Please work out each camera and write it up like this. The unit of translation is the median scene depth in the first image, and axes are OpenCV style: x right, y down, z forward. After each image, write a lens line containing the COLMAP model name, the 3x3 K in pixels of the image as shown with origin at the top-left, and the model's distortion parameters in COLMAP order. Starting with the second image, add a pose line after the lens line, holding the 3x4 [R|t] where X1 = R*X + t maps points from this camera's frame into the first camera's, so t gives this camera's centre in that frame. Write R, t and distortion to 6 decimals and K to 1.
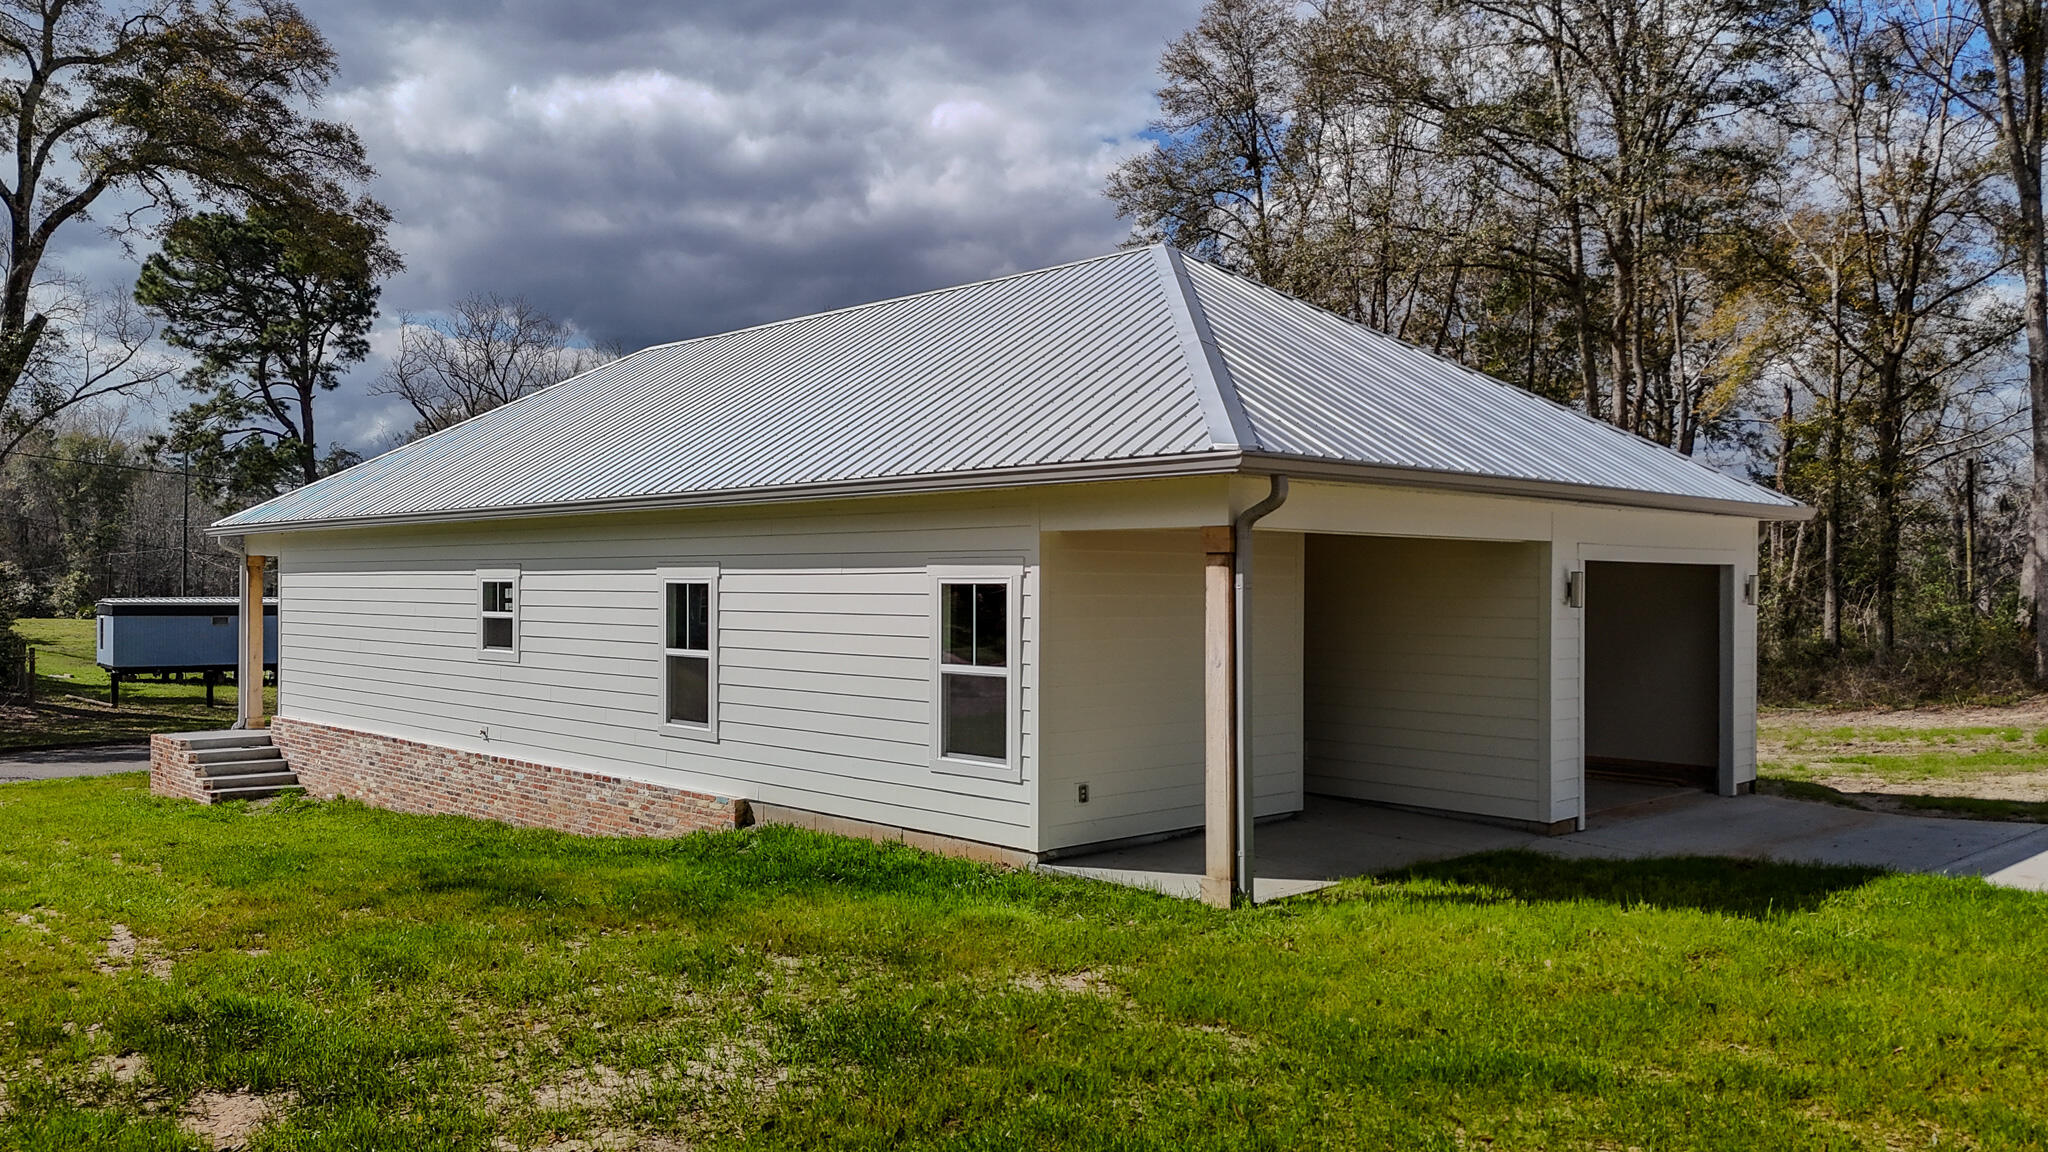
lens RADIAL K [[1525.2, 0, 1024.0], [0, 1525.2, 576.0], [0, 0, 1]] dist [0.091314, -0.076834]
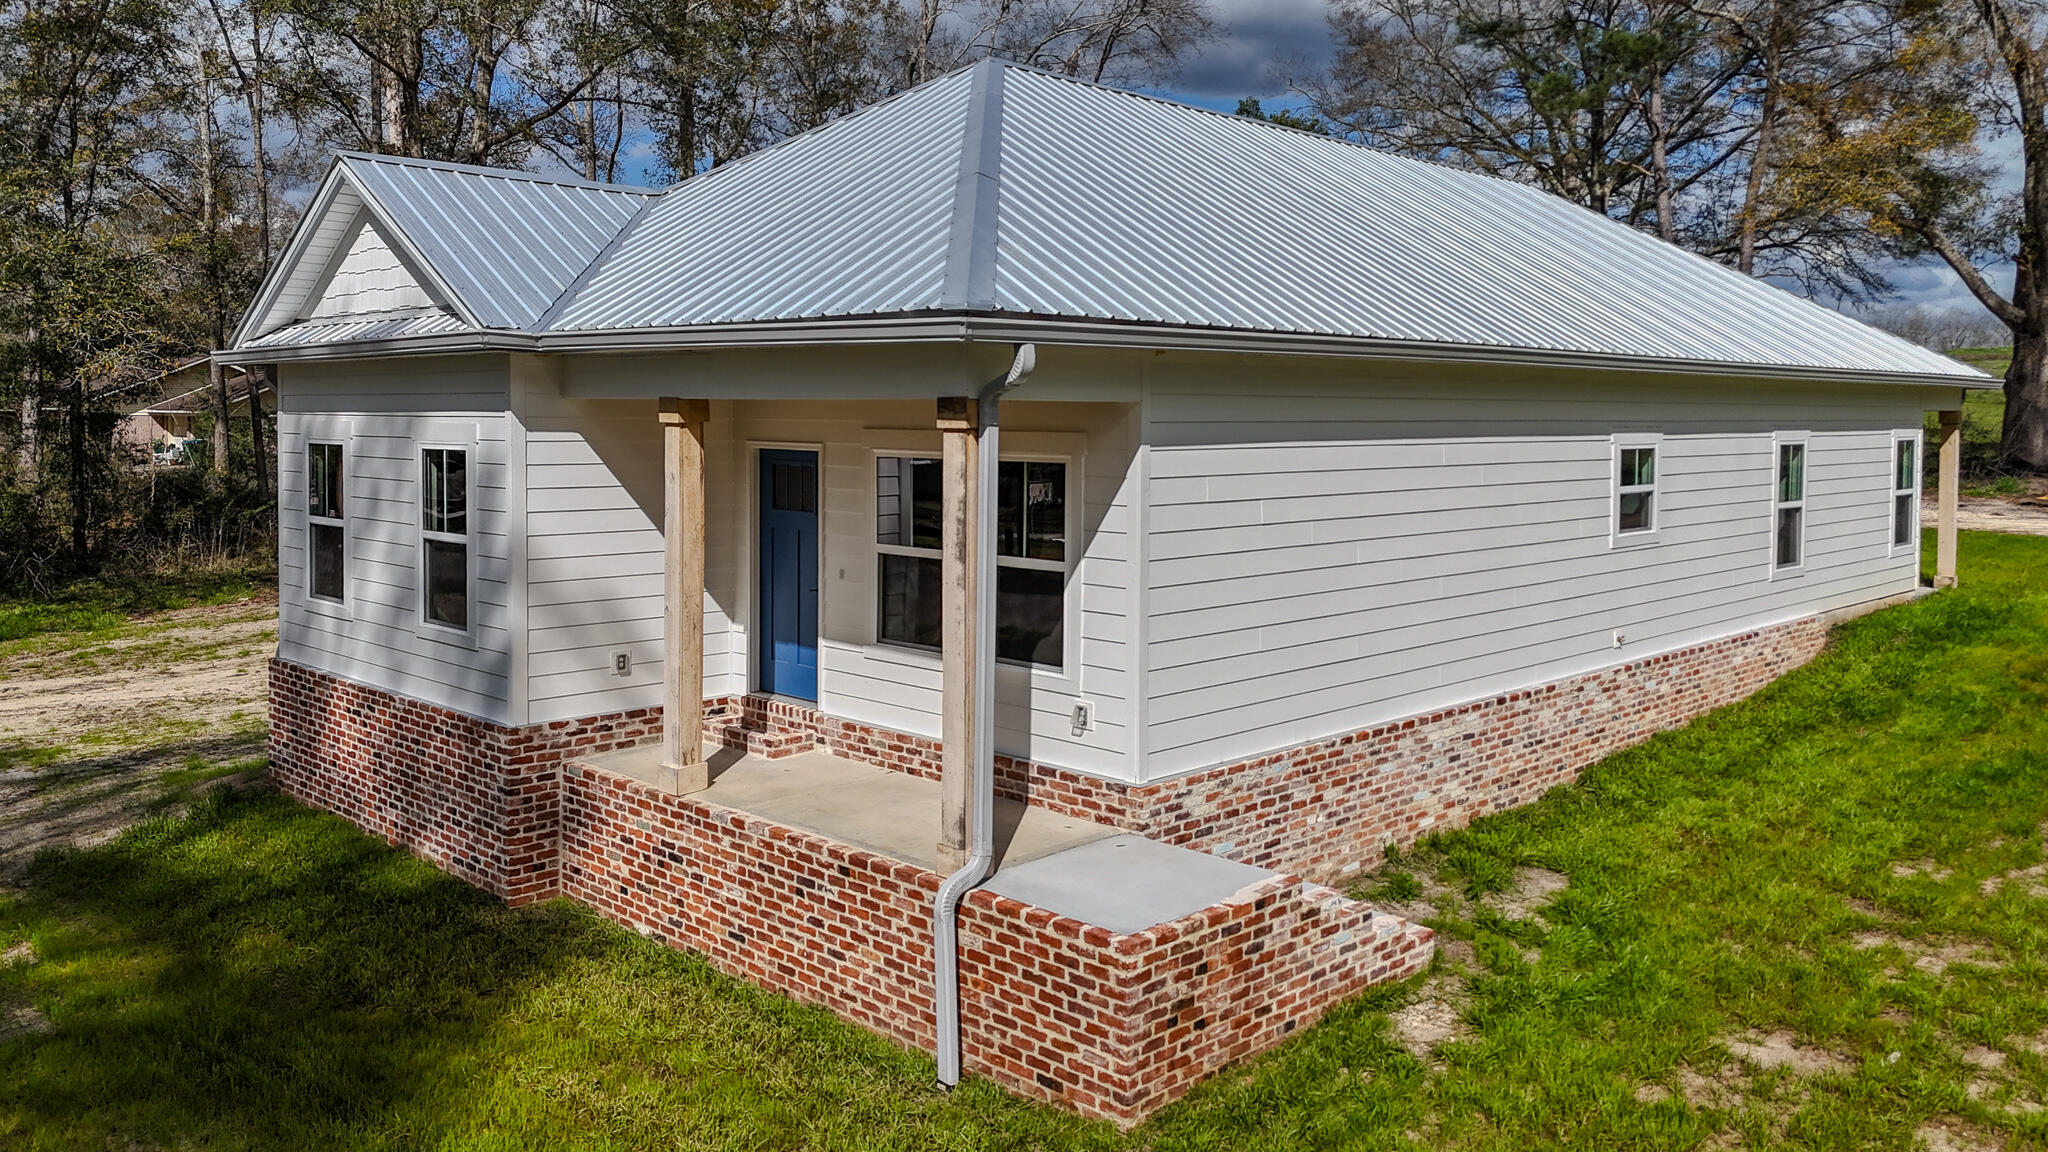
lens RADIAL K [[1527.7, 0, 1058.7], [0, 1527.7, 449.0], [0, 0, 1]] dist [0.035437, -0.001676]
pose [[-0.020646, -0.021250, 0.999561, -1.375573], [-0.007179, 0.999751, 0.021106, -0.013663], [-0.999761, -0.006740, -0.020793, 1.579011]]
